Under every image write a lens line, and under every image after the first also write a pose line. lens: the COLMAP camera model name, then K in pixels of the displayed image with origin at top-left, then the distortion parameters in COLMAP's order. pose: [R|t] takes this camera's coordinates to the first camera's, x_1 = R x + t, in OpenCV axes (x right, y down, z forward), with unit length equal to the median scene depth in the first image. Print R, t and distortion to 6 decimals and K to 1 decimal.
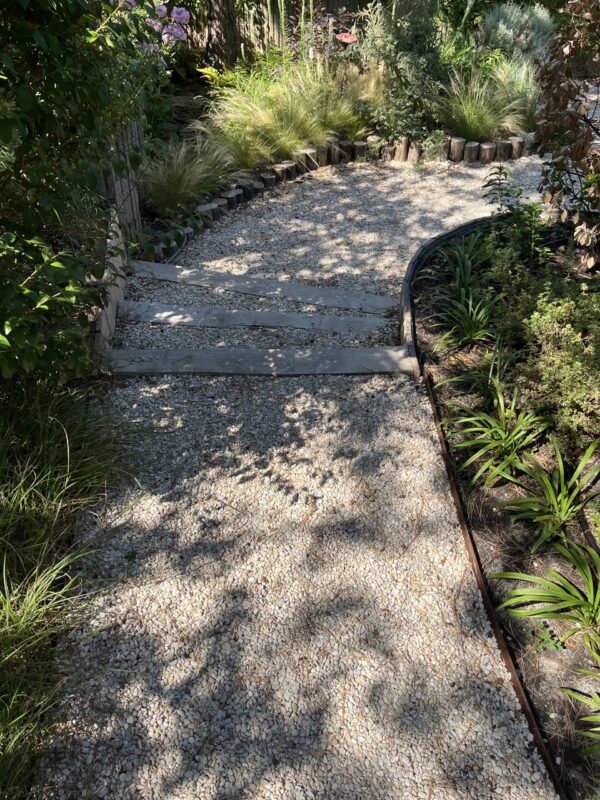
lens RADIAL K [[611.4, 0, 306.2], [0, 611.4, 402.2], [0, 0, 1]] dist [0.049742, -0.061467]
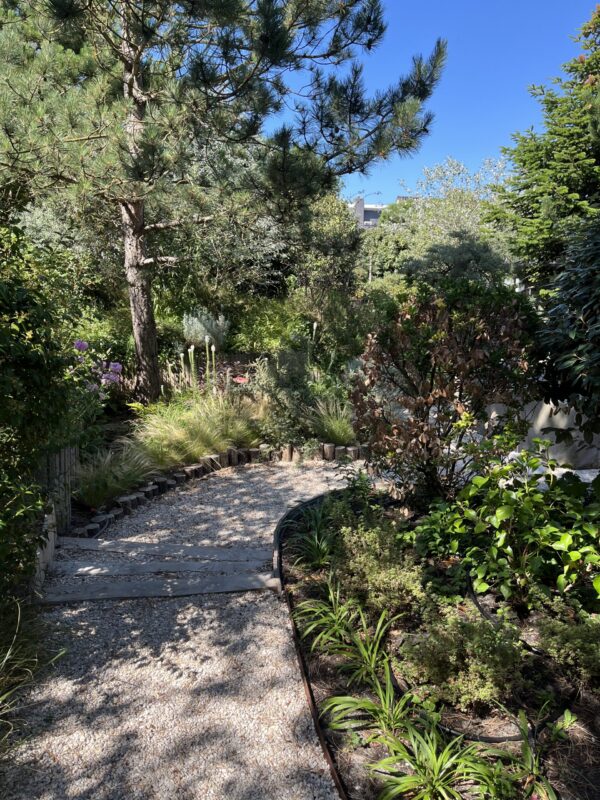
lens RADIAL K [[611.4, 0, 302.3], [0, 611.4, 396.9], [0, 0, 1]] dist [0.049742, -0.061467]
pose [[0.992102, -0.024182, 0.123081, 0.077379], [0.081184, 0.871790, -0.483107, 0.246366], [-0.095618, 0.489283, 0.866867, -0.385114]]
